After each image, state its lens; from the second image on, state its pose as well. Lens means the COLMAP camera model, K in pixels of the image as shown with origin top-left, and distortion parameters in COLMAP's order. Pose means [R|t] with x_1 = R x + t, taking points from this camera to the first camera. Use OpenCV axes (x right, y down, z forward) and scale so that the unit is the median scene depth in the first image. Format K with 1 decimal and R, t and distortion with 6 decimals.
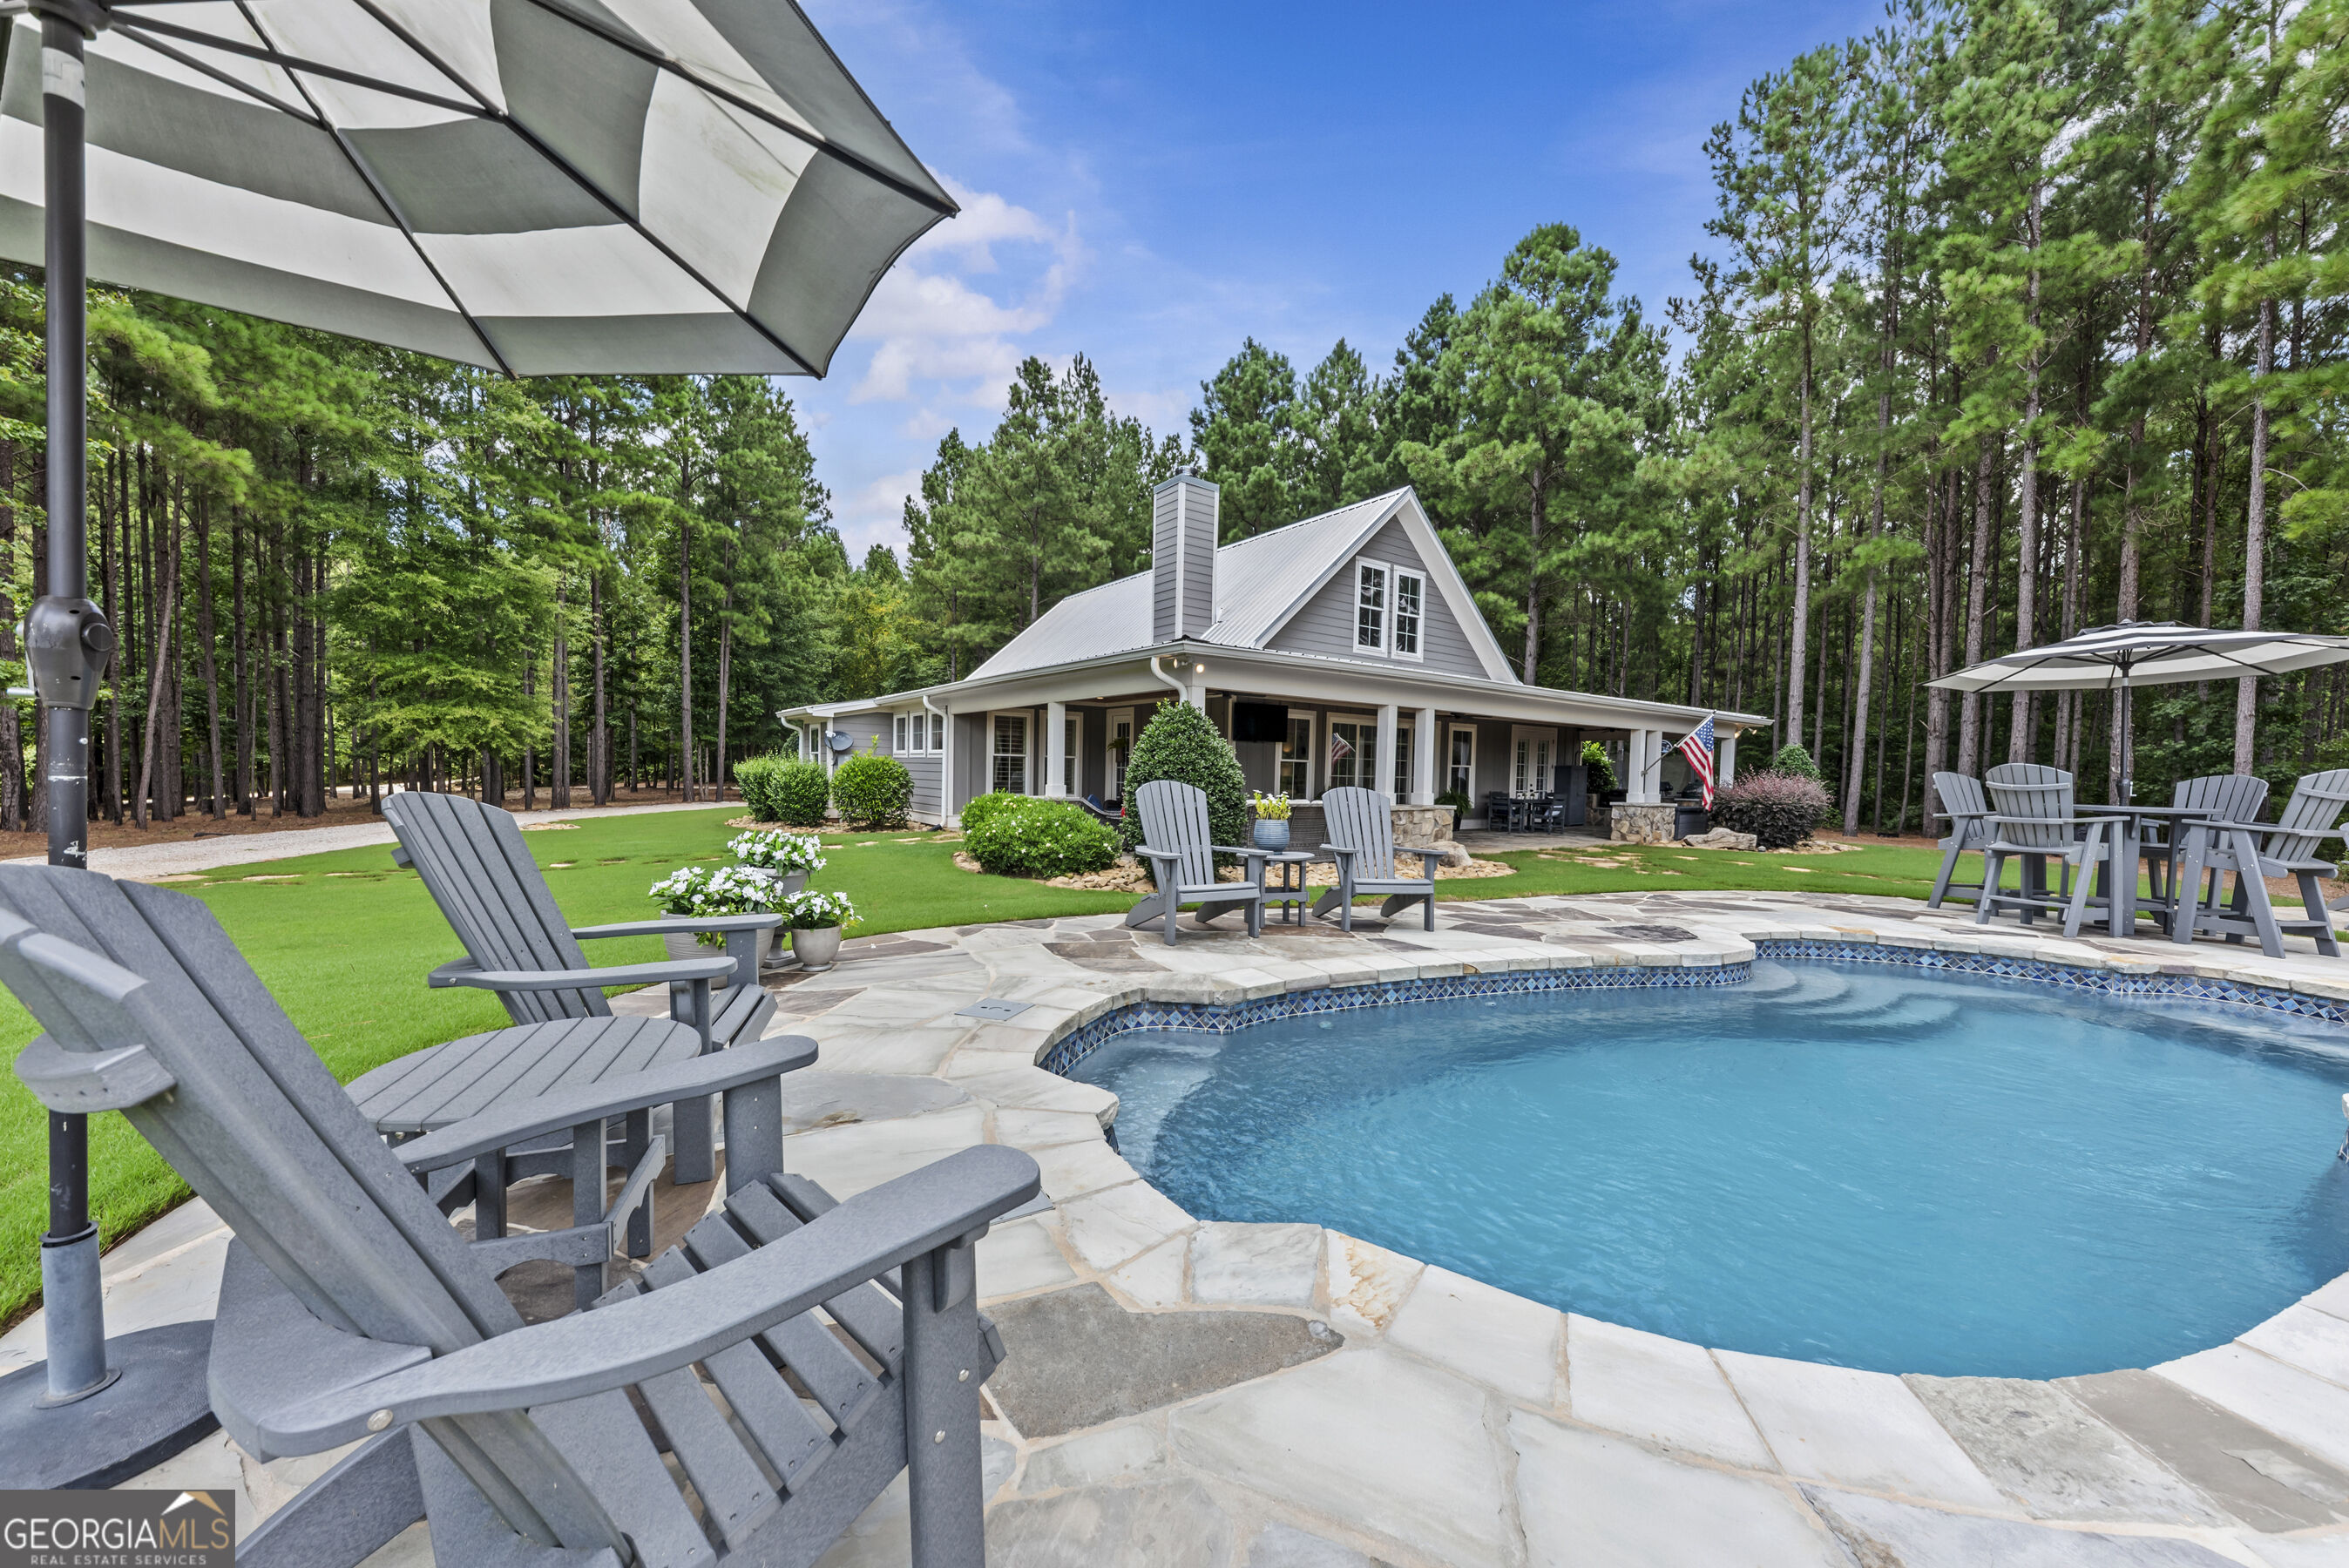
lens RADIAL K [[857.3, 0, 1170.0], [0, 857.3, 897.8], [0, 0, 1]] dist [0.003380, -0.000154]
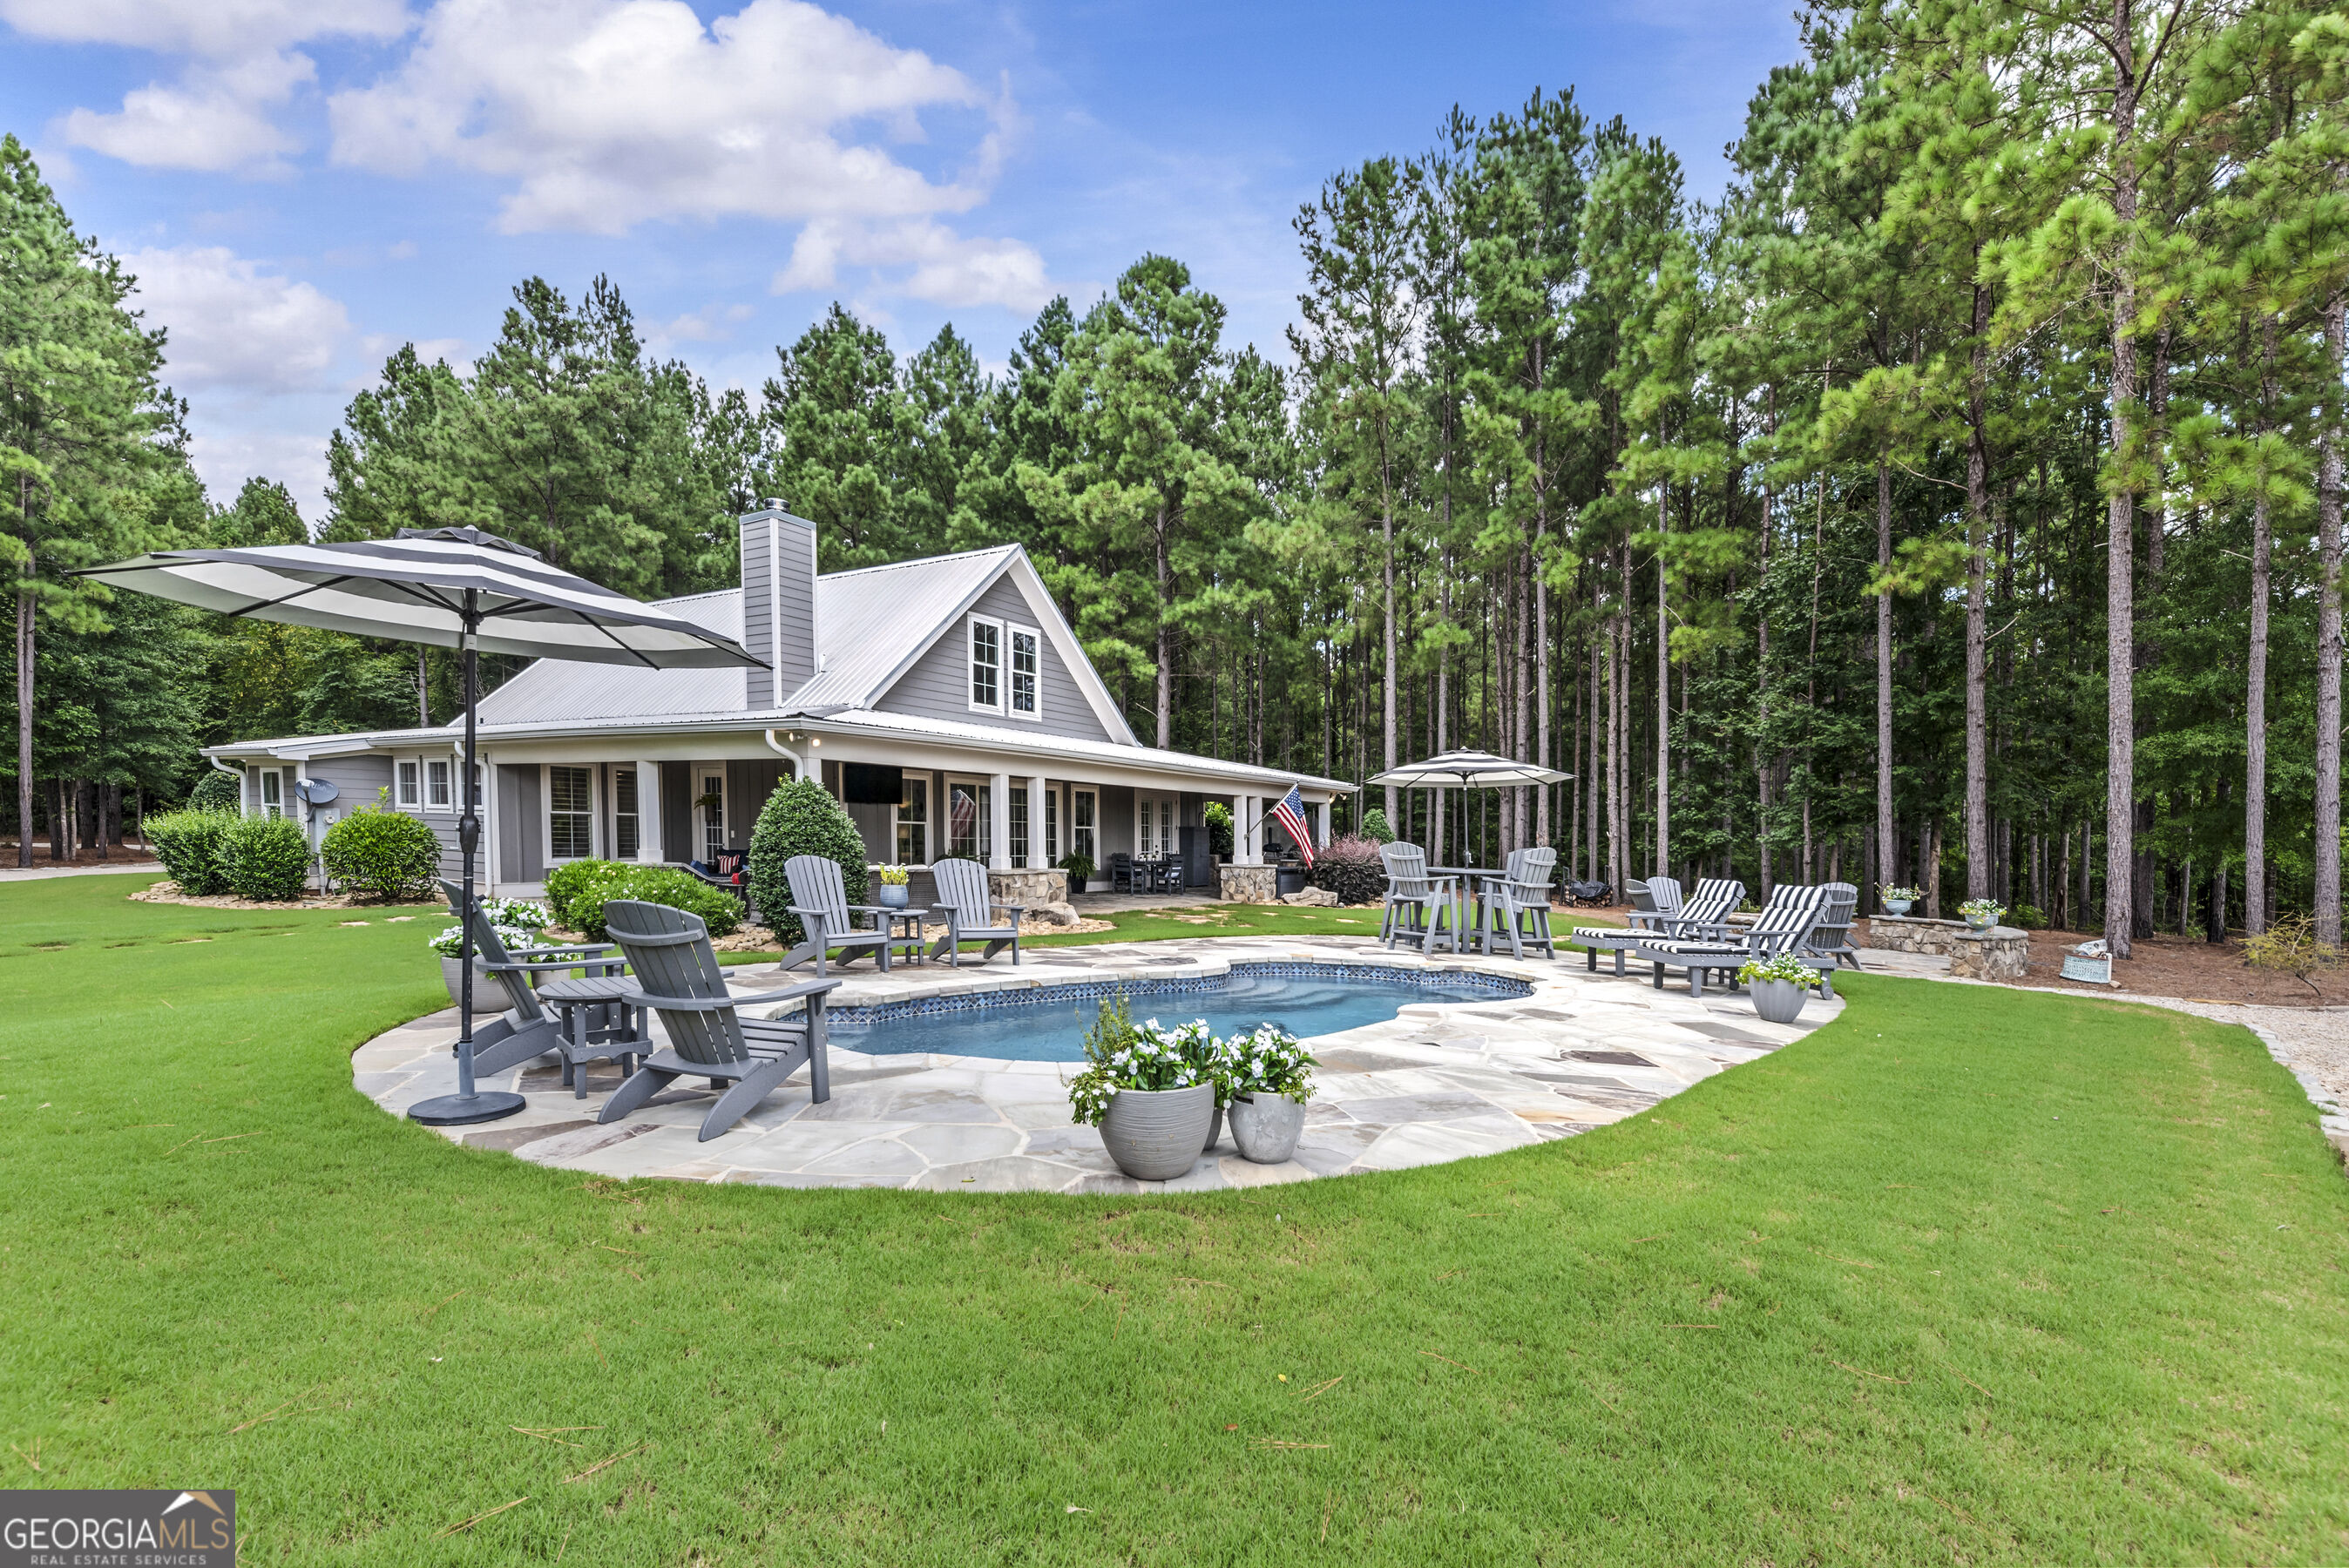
lens RADIAL K [[1102.7, 0, 1168.6], [0, 1102.7, 953.4], [0, 0, 1]] dist [0.016096, -0.006937]
pose [[0.933078, -0.035511, 0.357918, -0.025250], [0.045101, 0.998811, -0.018481, 0.016299], [-0.356836, 0.033387, 0.933570, -0.186572]]
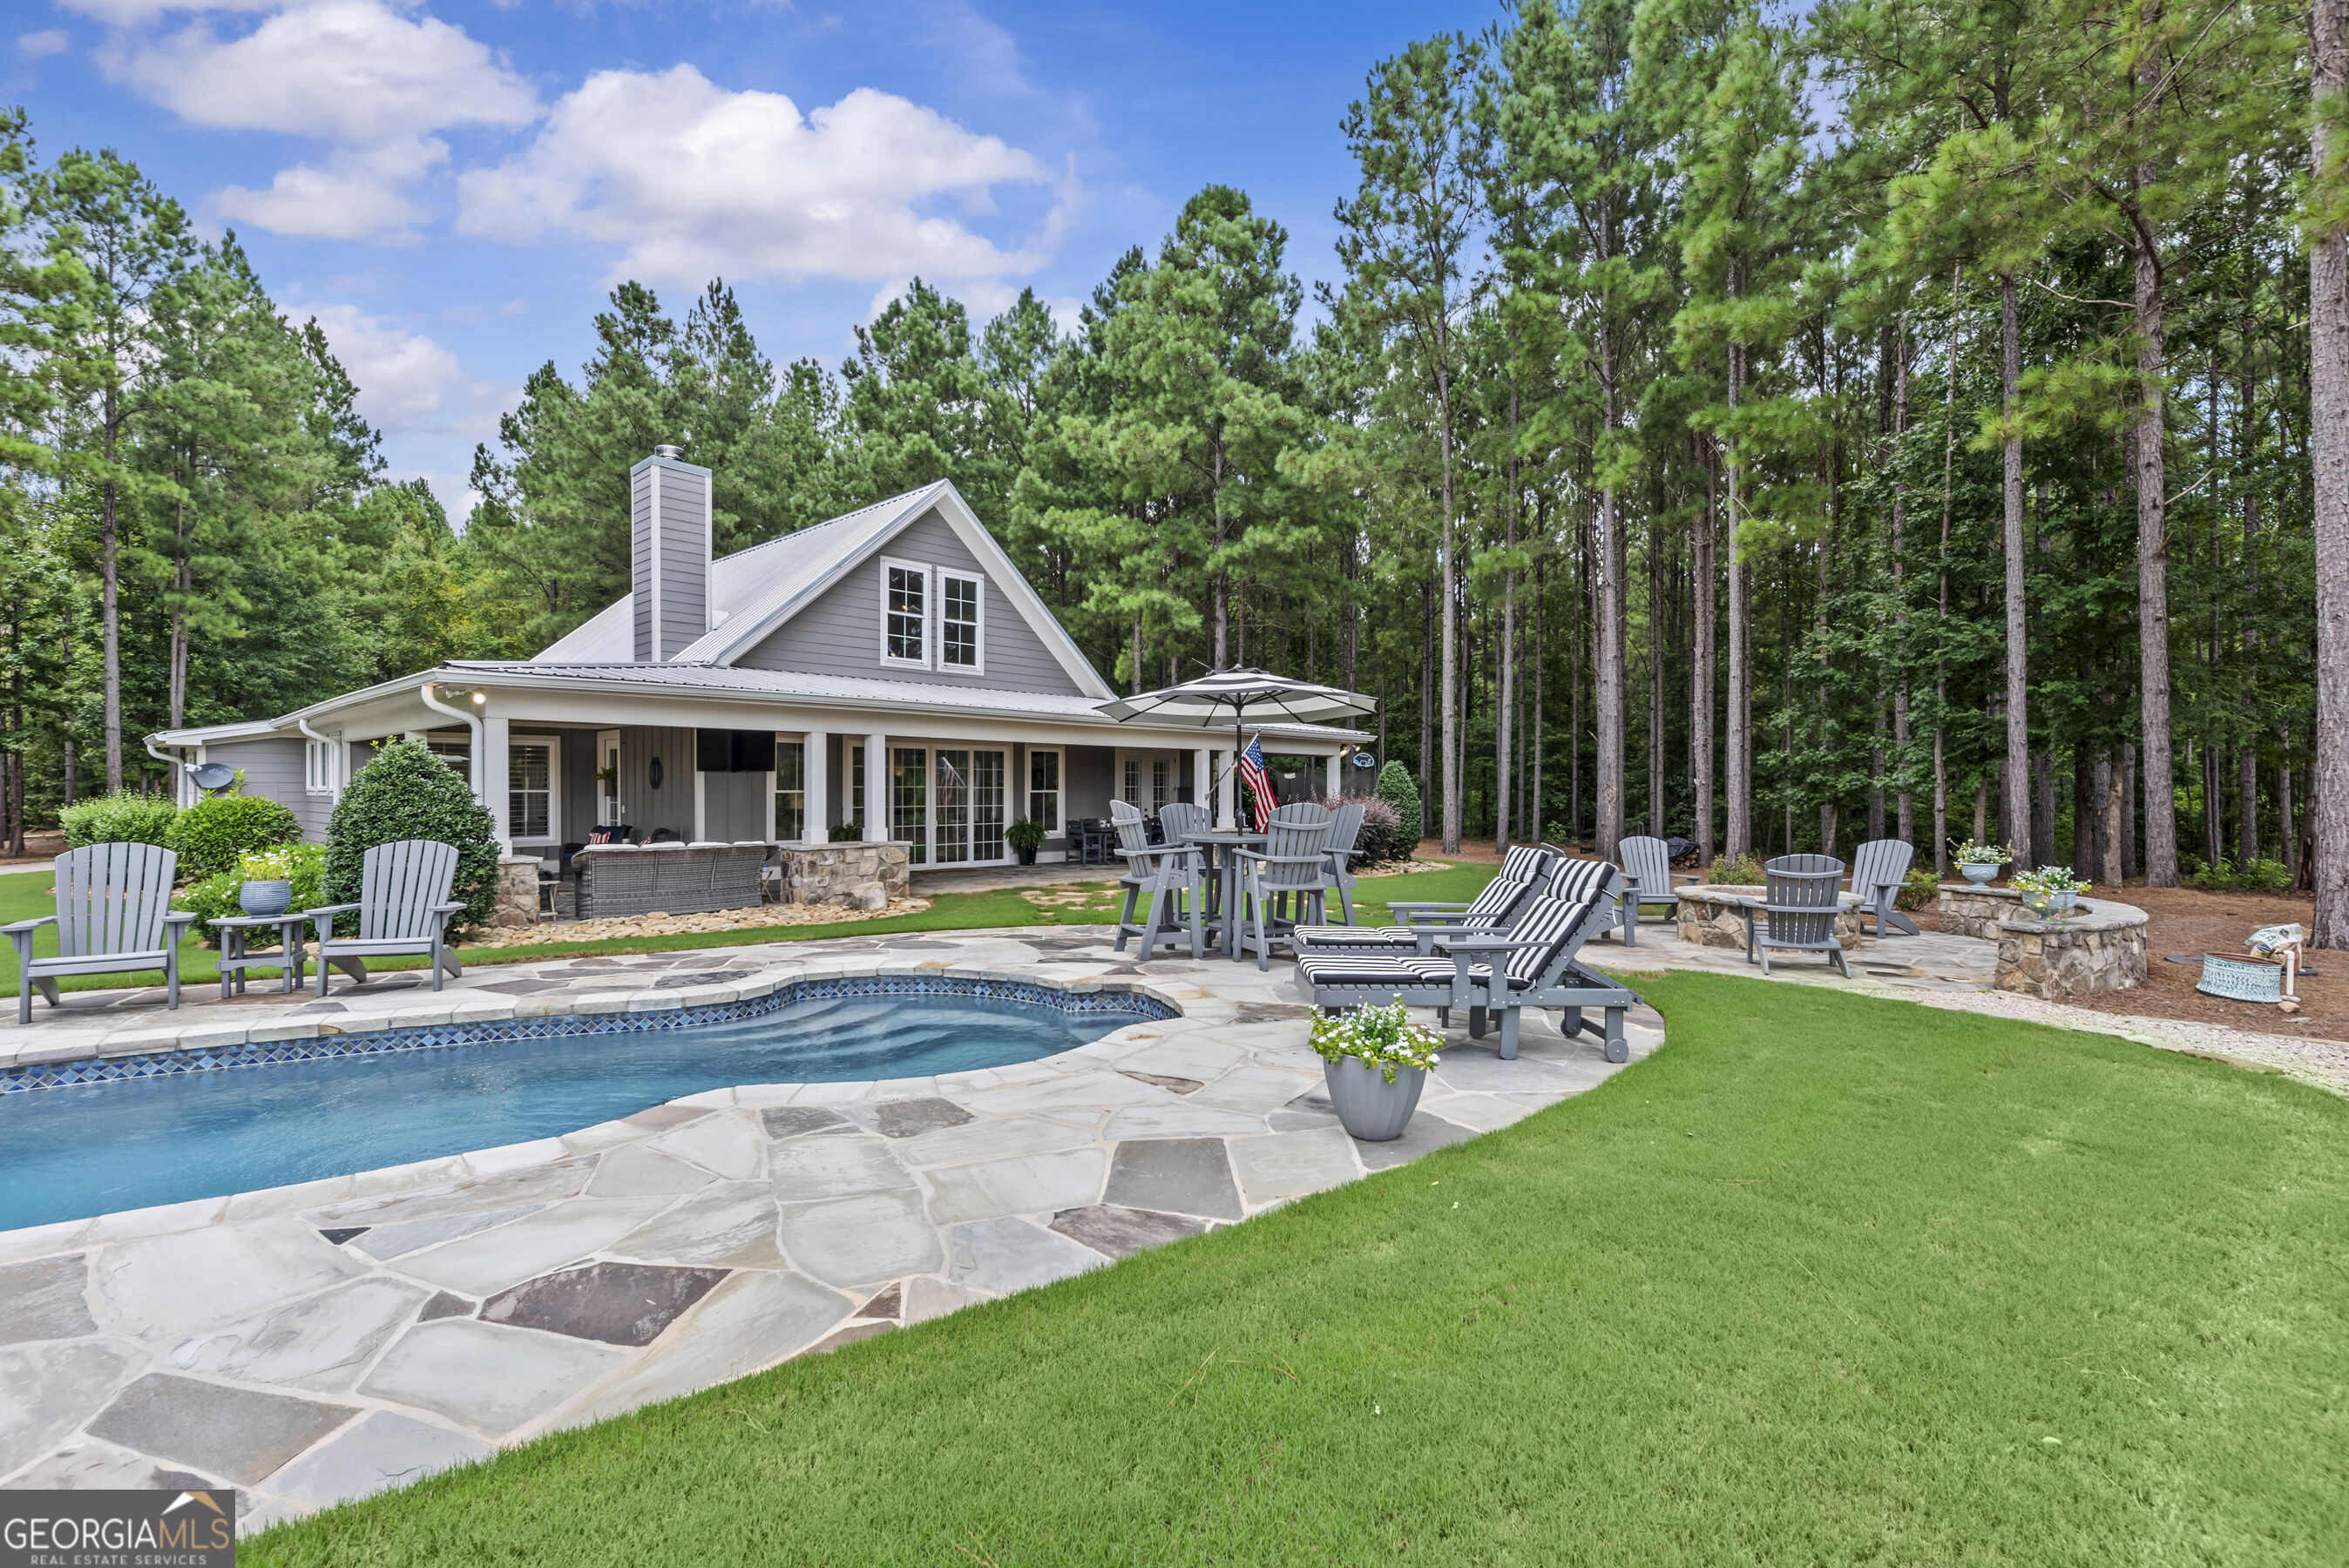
lens RADIAL K [[1063.0, 0, 1175.4], [0, 1063.0, 905.6], [0, 0, 1]] dist [0.021243, -0.011761]
pose [[0.979840, -0.042491, 0.195213, 0.227882], [0.049873, 0.998208, -0.033056, 0.006434], [-0.193458, 0.042125, 0.980204, -0.087139]]
